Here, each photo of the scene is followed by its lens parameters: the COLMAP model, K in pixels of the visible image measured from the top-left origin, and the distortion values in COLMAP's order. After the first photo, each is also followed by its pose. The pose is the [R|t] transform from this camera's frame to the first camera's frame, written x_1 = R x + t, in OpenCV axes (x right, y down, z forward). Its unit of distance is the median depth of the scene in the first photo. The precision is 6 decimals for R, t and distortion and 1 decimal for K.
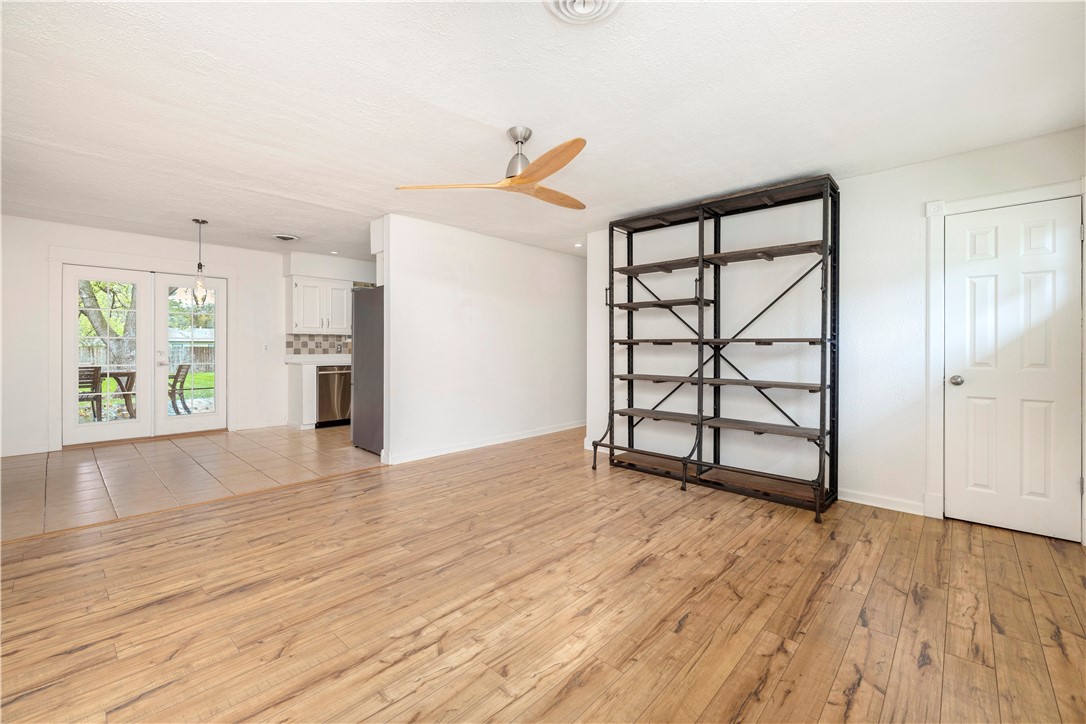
lens RADIAL K [[461.5, 0, 542.0], [0, 461.5, 345.5], [0, 0, 1]] dist [-0.002368, -0.000384]
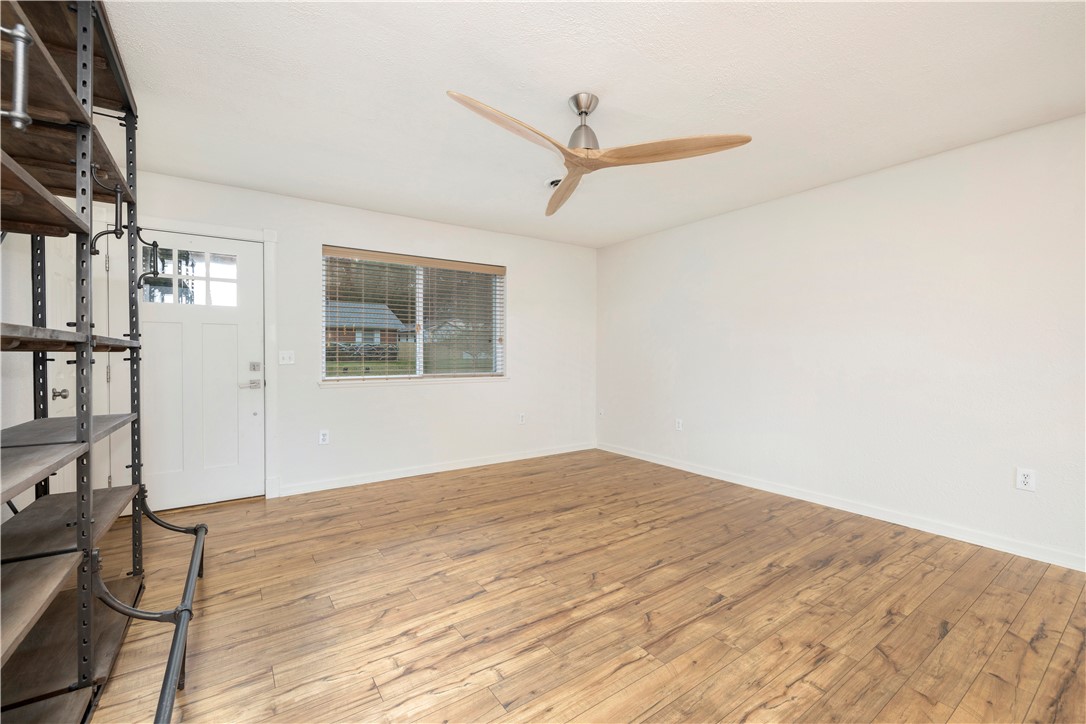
lens RADIAL K [[452.5, 0, 543.0], [0, 452.5, 362.0], [0, 0, 1]] dist [-0.001666, -0.000057]
pose [[-0.977119, -0.007389, 0.212564, -0.157184], [-0.004334, 0.999881, 0.014835, 0.001926], [-0.212648, 0.013574, -0.977035, 1.861061]]
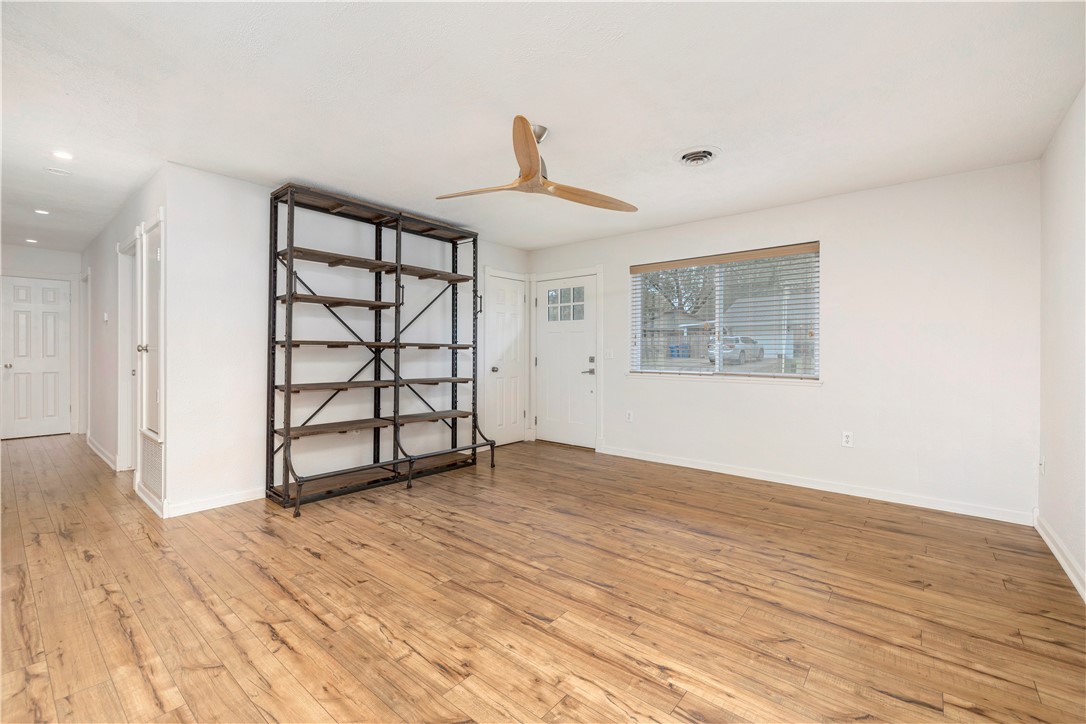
lens RADIAL K [[461.5, 0, 542.0], [0, 461.5, 345.5], [0, 0, 1]] dist [-0.002368, -0.000384]
pose [[-0.055898, 0.009353, 0.998393, -1.045656], [-0.008371, 0.999917, -0.009836, -0.000604], [-0.998401, -0.008908, -0.055815, 1.060525]]
